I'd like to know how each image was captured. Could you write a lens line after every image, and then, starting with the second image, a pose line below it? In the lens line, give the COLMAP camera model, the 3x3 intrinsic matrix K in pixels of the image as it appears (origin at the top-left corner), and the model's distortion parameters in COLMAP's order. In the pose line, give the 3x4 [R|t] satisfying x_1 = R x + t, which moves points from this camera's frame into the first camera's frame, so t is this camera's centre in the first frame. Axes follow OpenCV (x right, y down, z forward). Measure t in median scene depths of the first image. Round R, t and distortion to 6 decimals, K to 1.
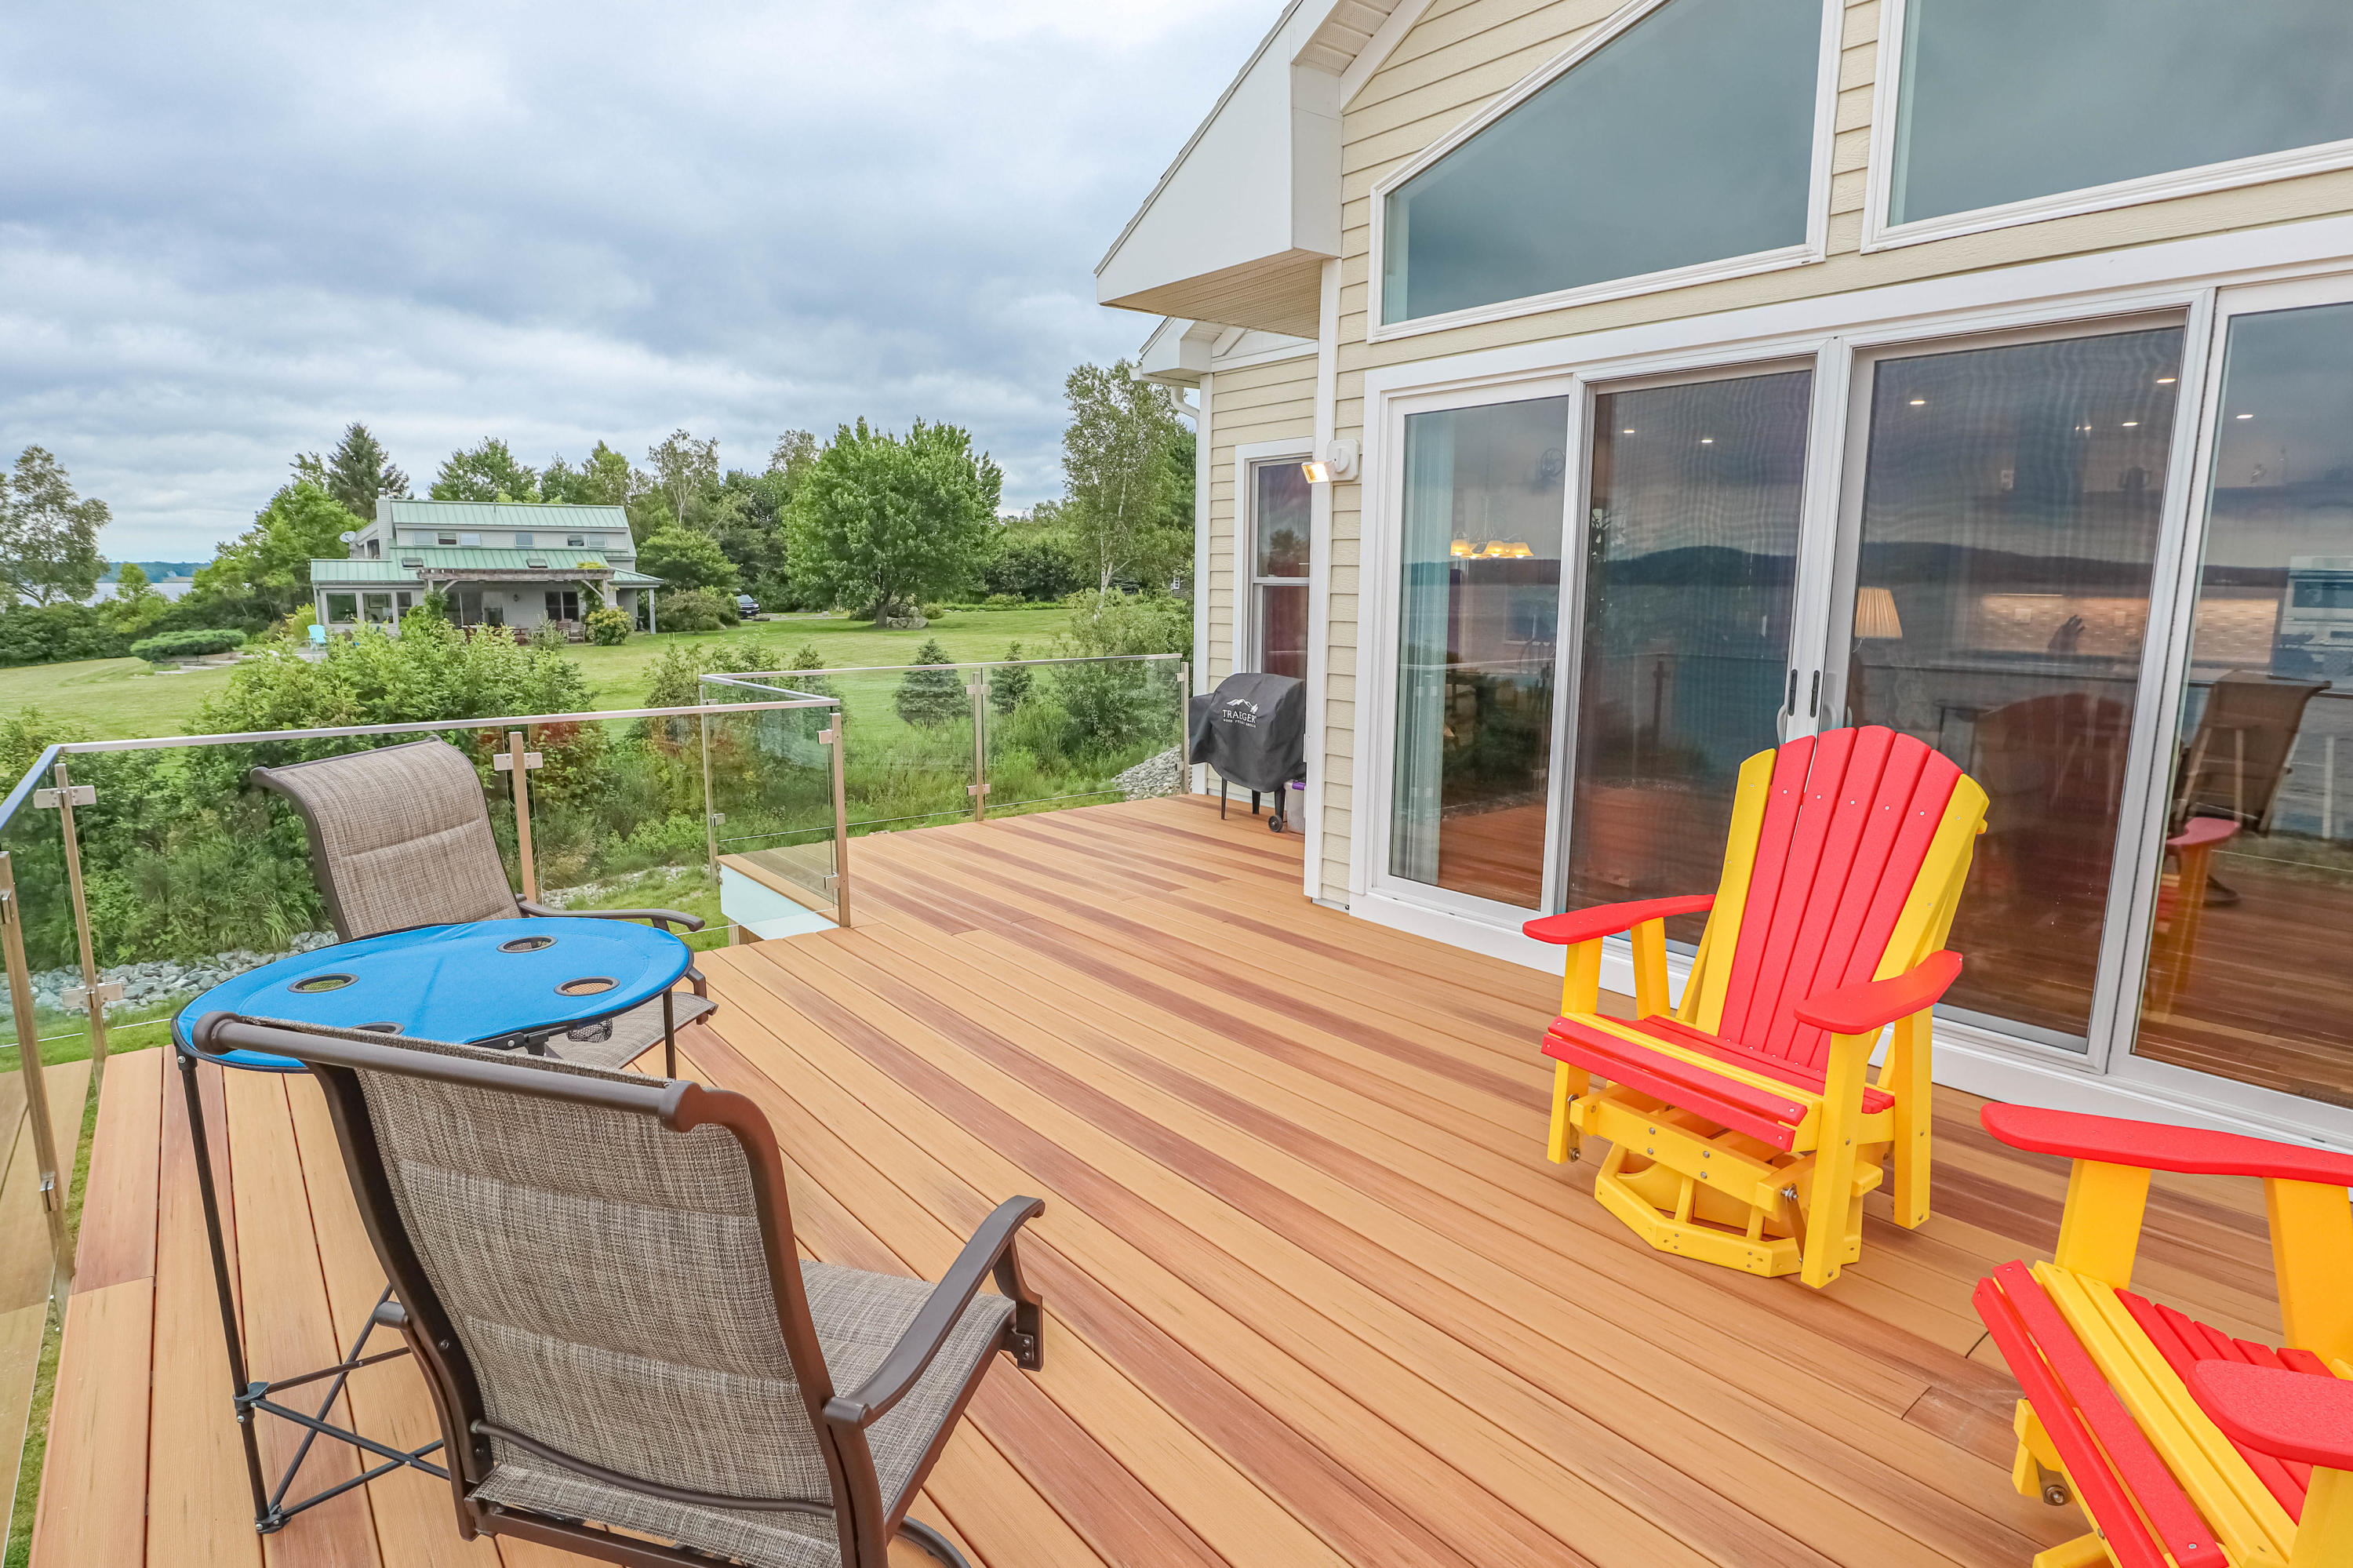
lens RADIAL K [[1199.1, 0, 1178.6], [0, 1199.1, 777.2], [0, 0, 1]] dist [-0.046158, 0.015303]
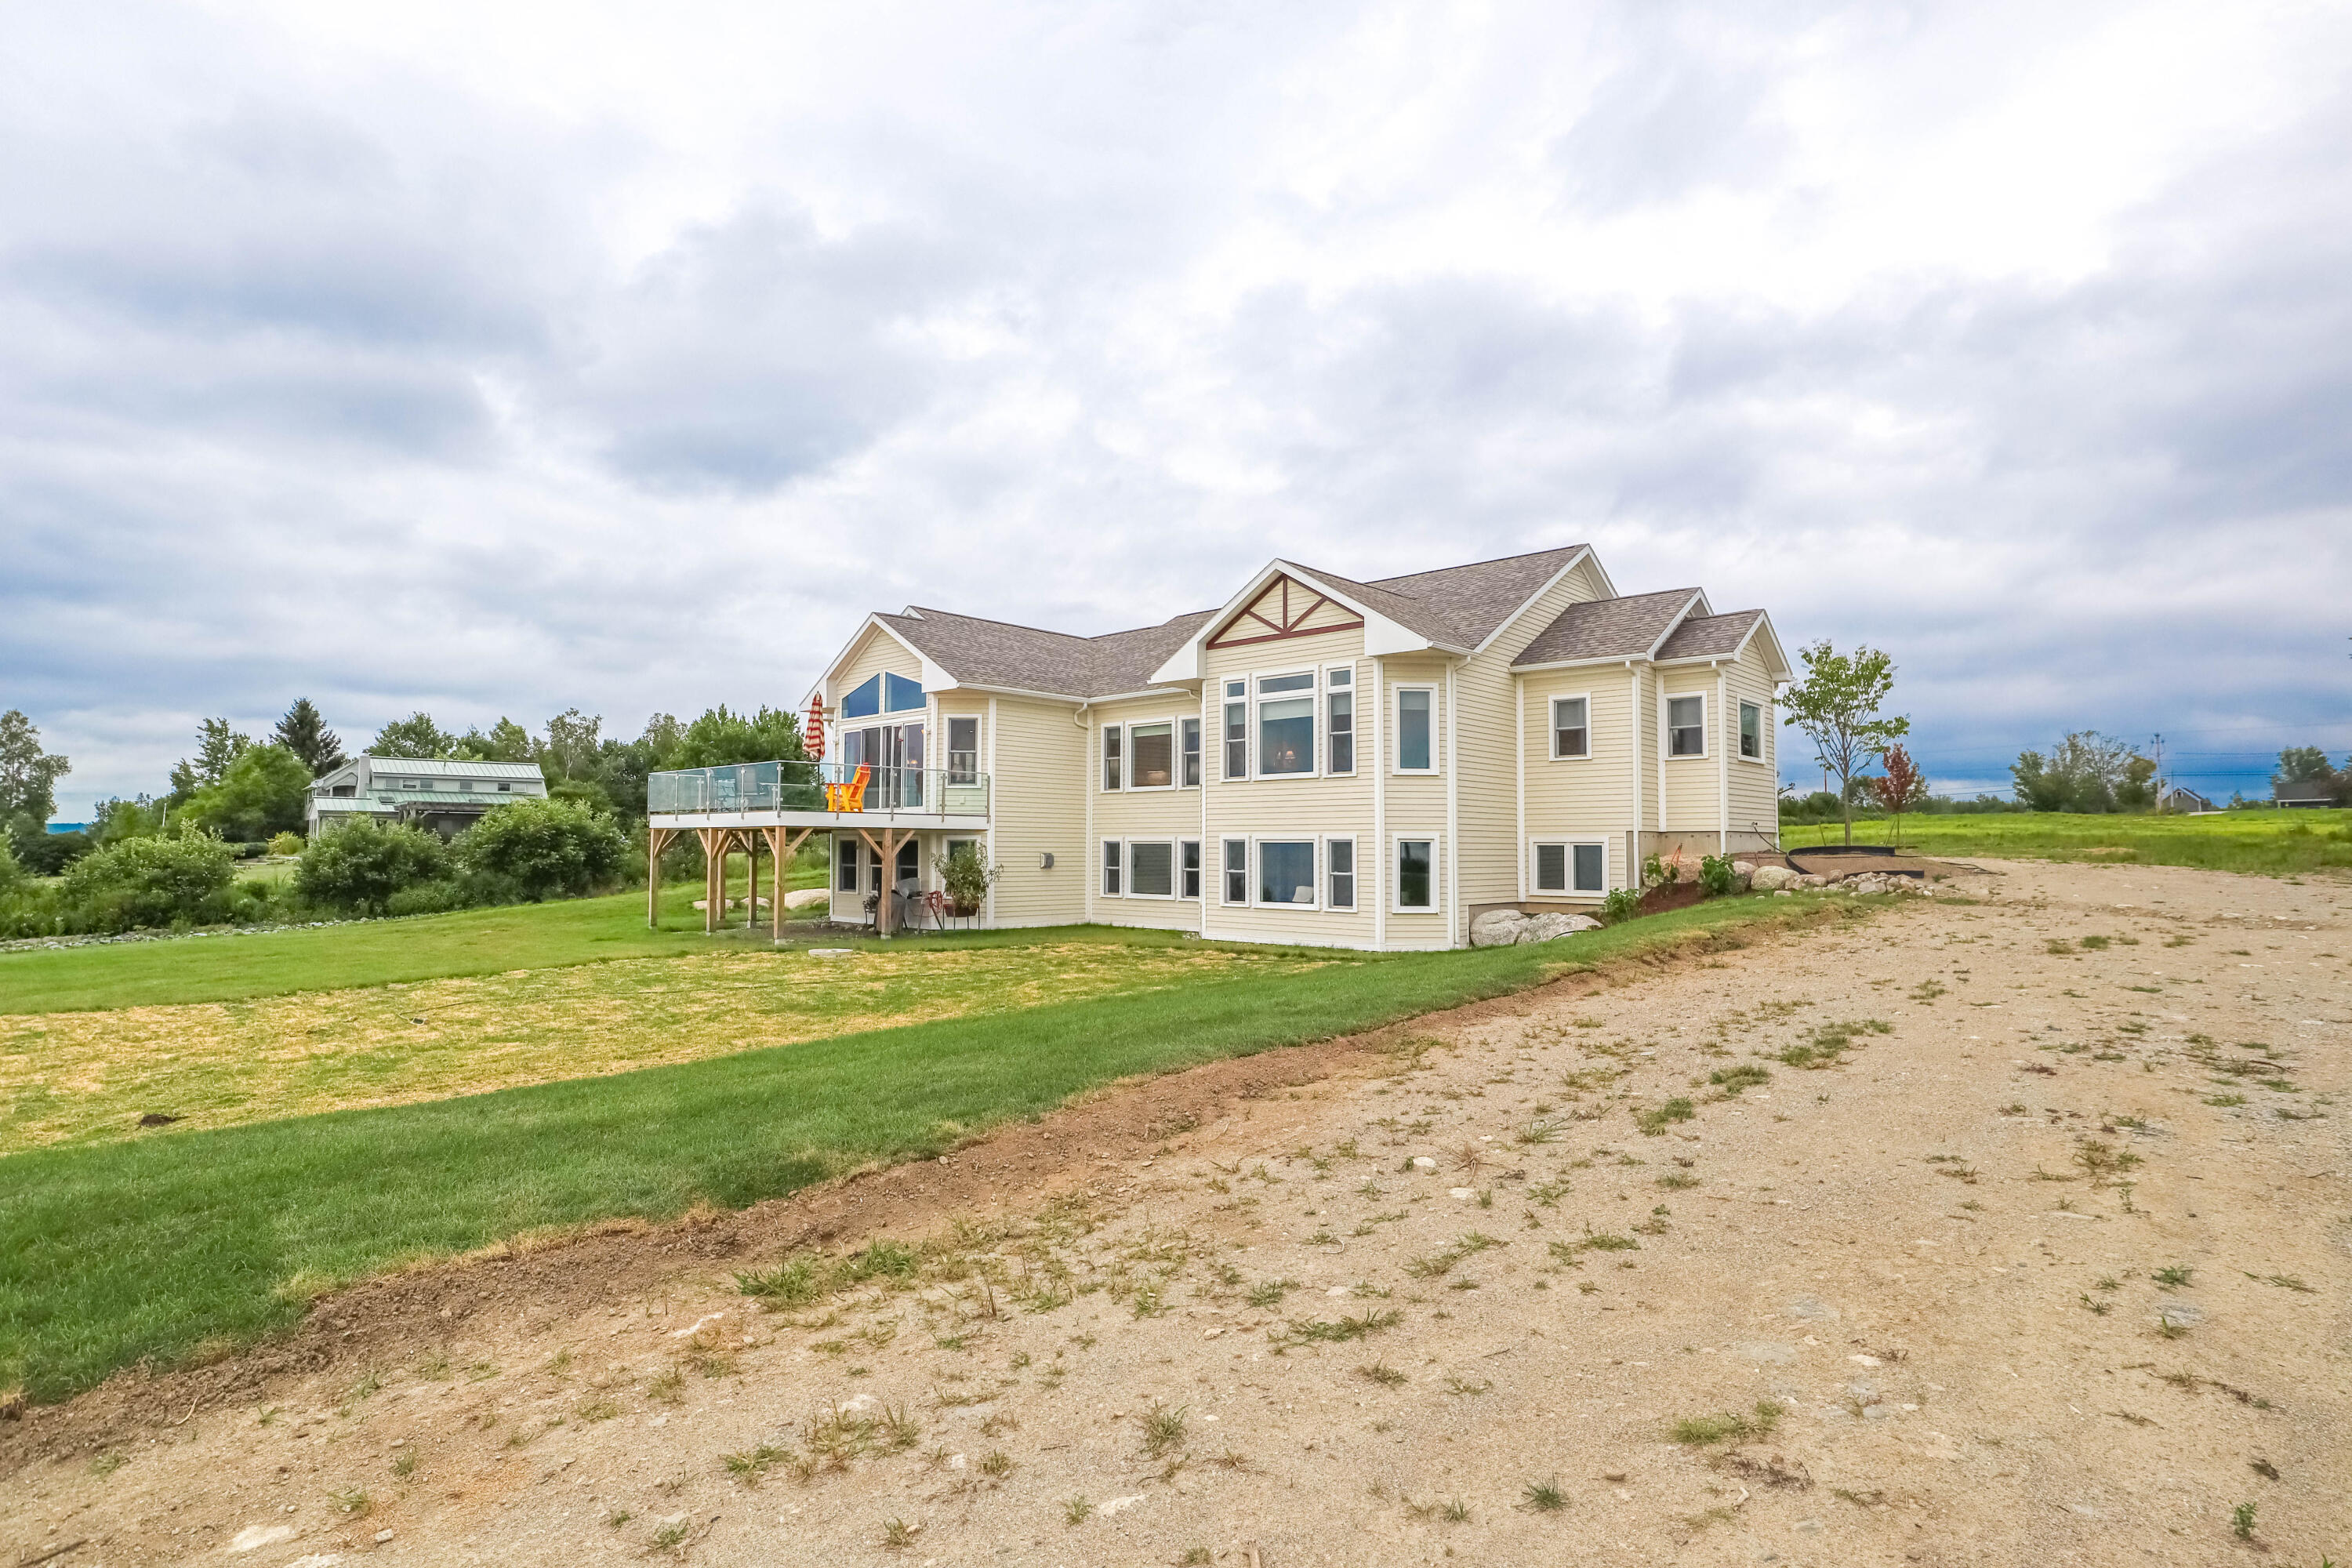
lens RADIAL K [[1185.4, 0, 1174.3], [0, 1185.4, 780.8], [0, 0, 1]] dist [-0.042476, 0.012484]
pose [[0.991547, 0.002732, 0.129722, 0.068739], [0.025728, 0.975786, -0.217211, 0.083854], [-0.127175, 0.218713, 0.967467, -0.322976]]
